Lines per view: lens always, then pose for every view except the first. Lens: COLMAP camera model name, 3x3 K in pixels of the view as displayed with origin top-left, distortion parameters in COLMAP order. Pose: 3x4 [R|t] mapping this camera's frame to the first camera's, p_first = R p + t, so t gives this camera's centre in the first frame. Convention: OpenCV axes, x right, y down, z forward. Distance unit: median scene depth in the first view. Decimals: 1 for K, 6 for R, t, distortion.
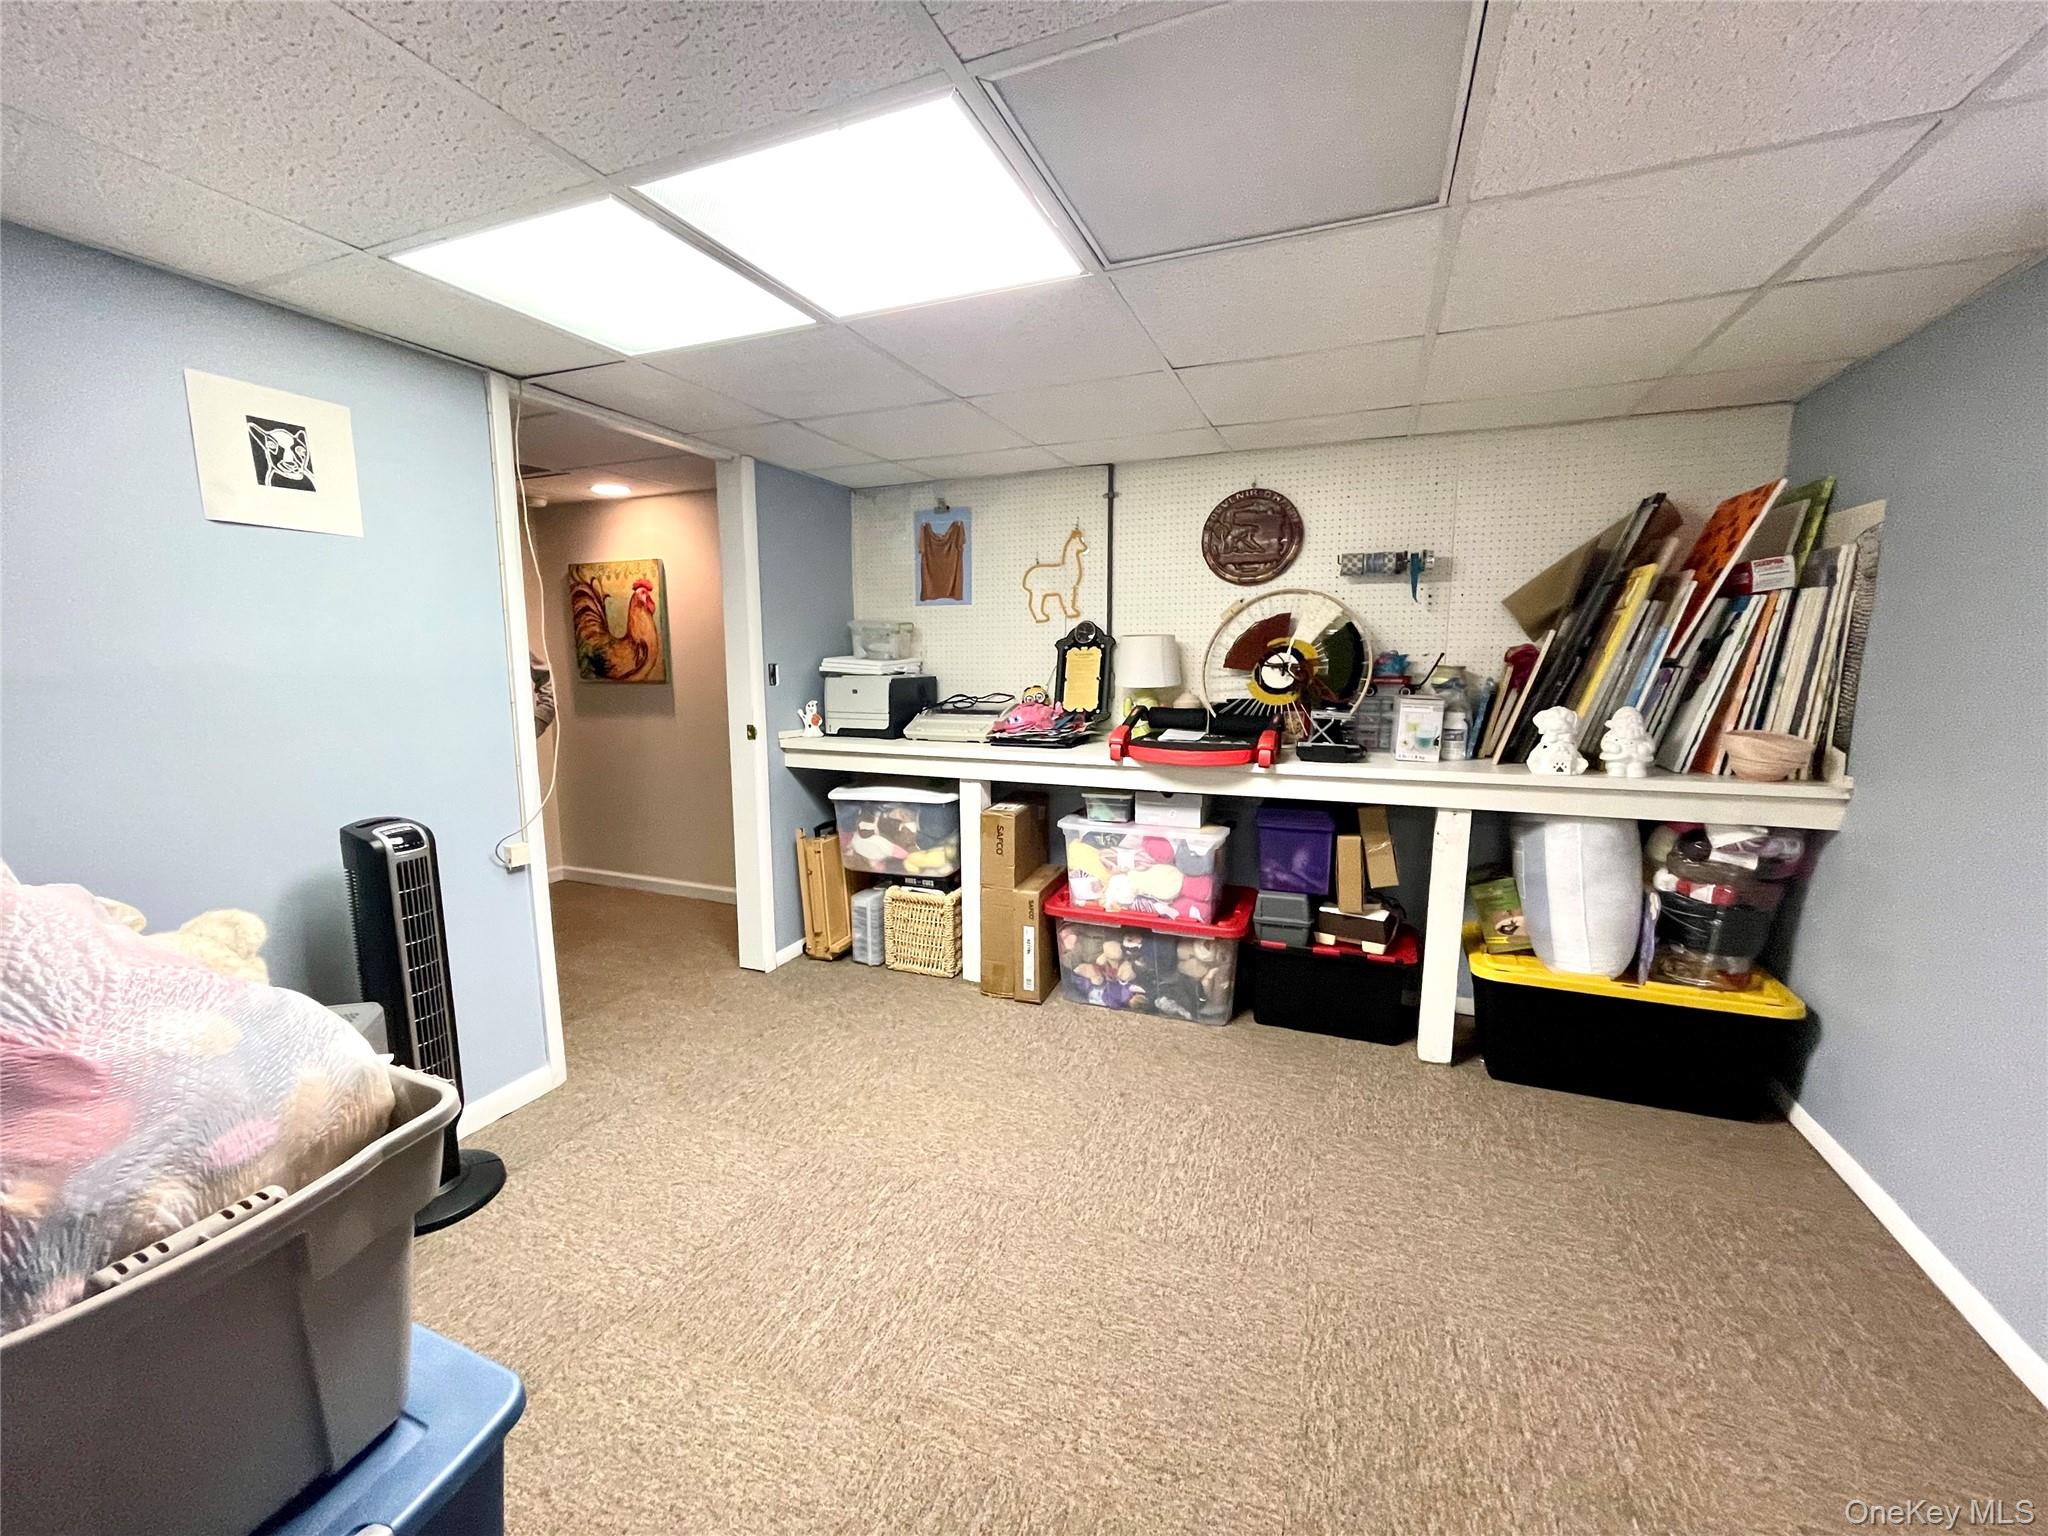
lens RADIAL K [[823.1, 0, 1018.8], [0, 823.1, 772.0], [0, 0, 1]] dist [-0.002203, -0.000208]
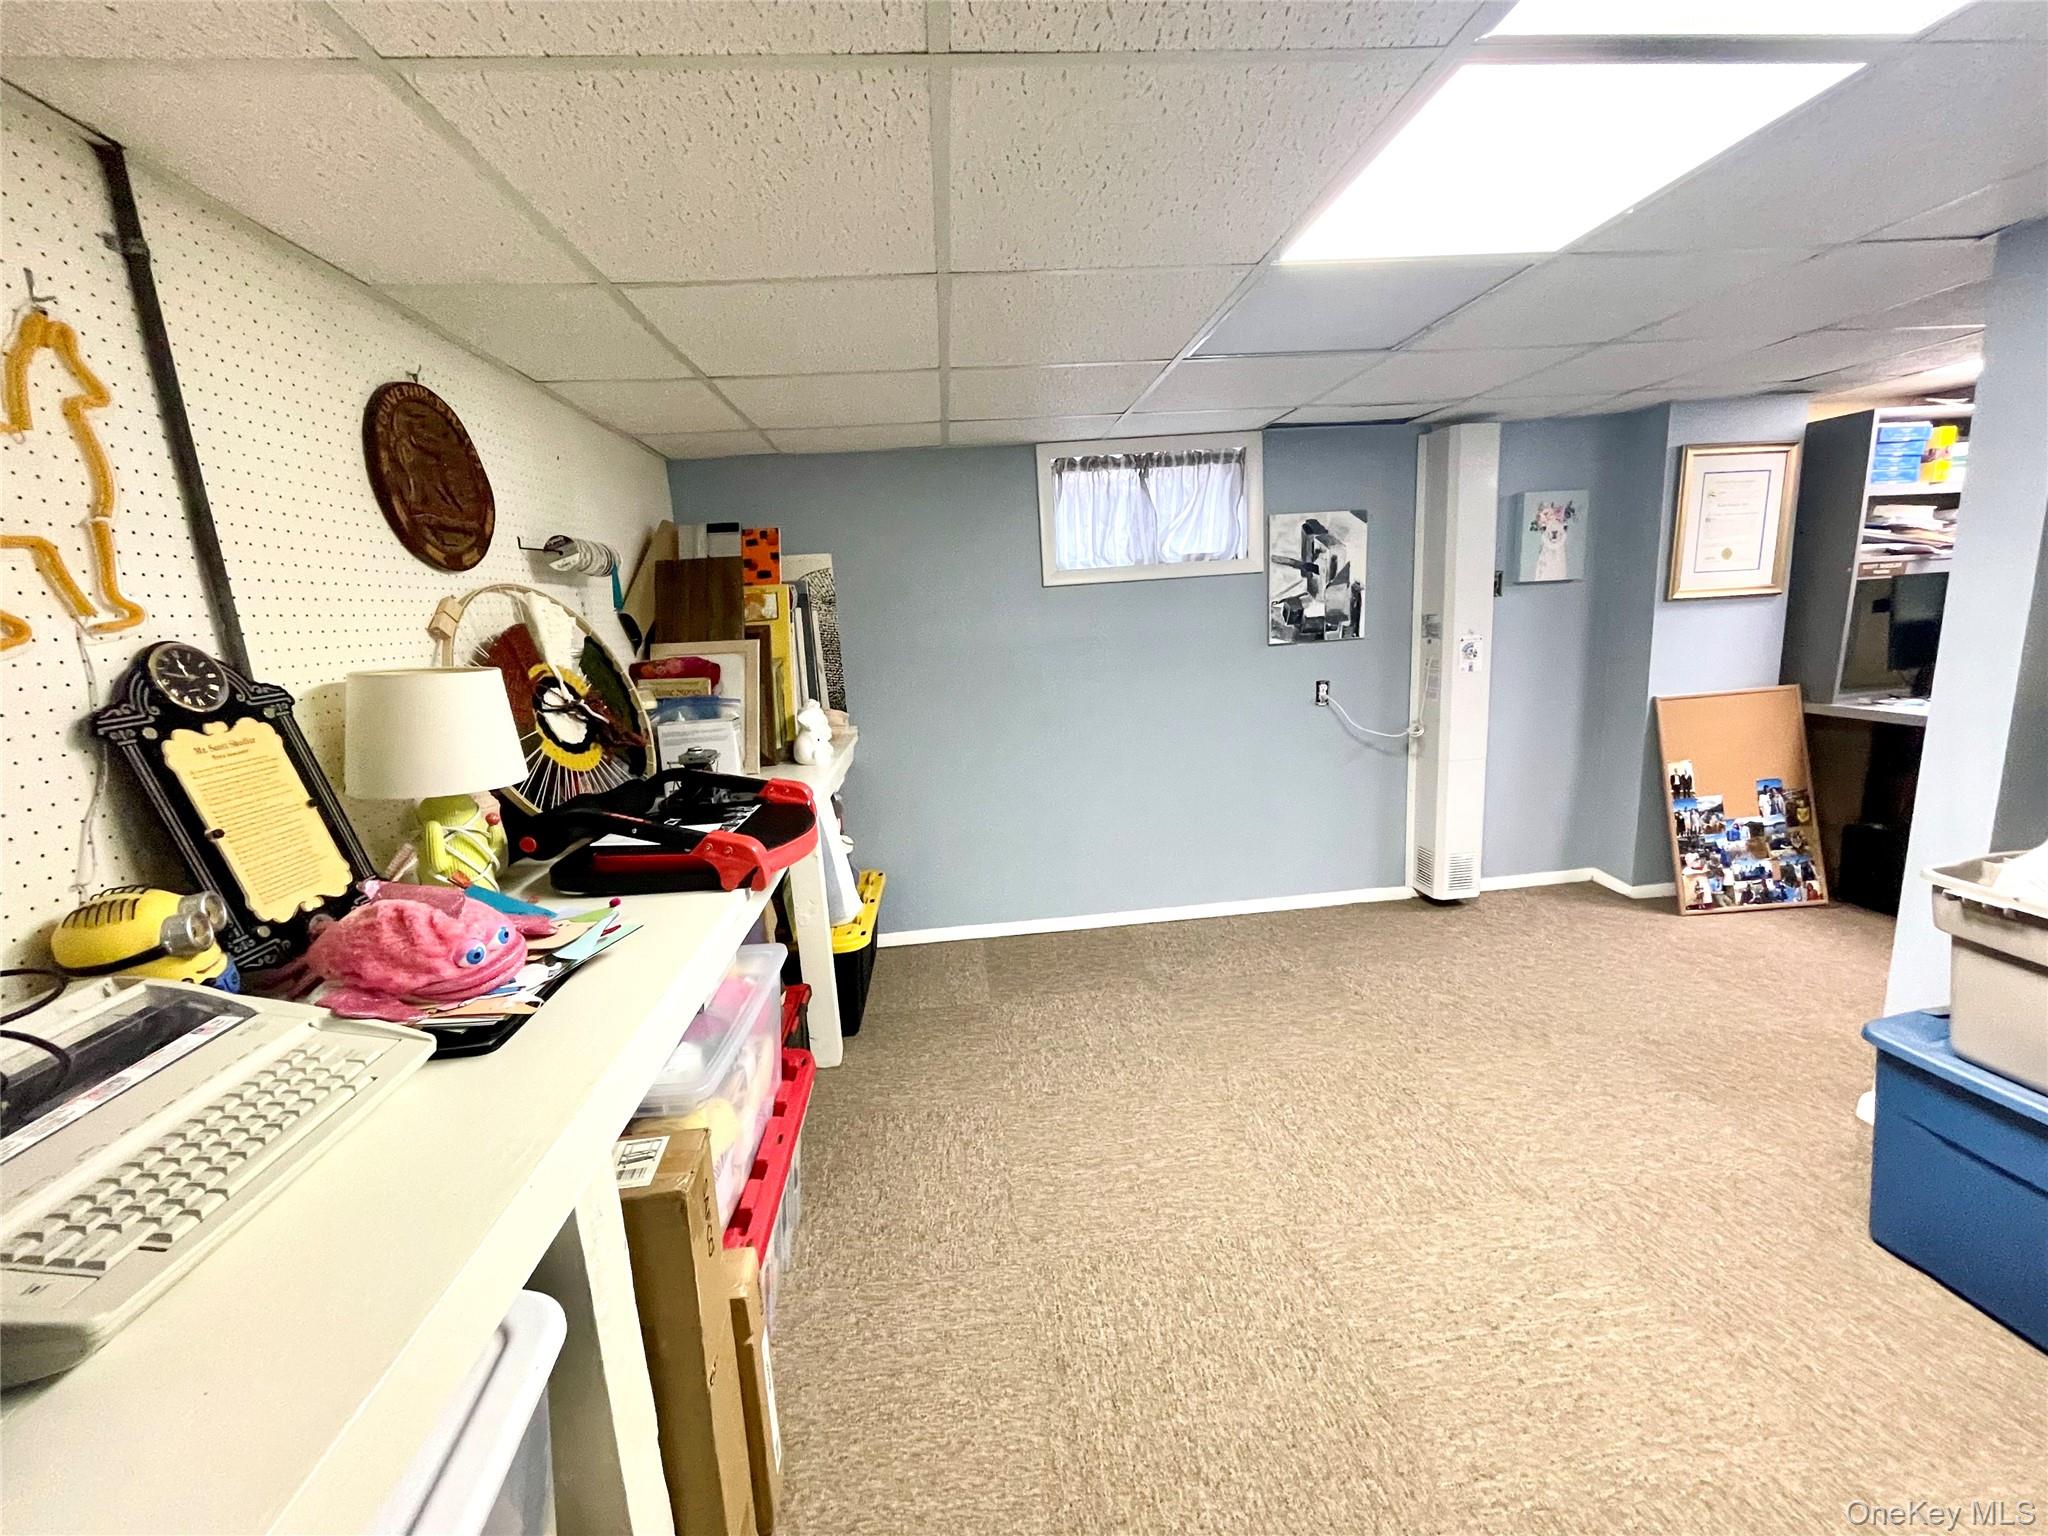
lens RADIAL K [[823.1, 0, 1016.6], [0, 823.1, 767.1], [0, 0, 1]] dist [-0.002203, -0.000208]
pose [[-0.452769, -0.135218, 0.881315, -0.345955], [0.193239, 0.950060, 0.245040, -0.156375], [-0.870436, 0.281251, -0.404029, 0.877349]]
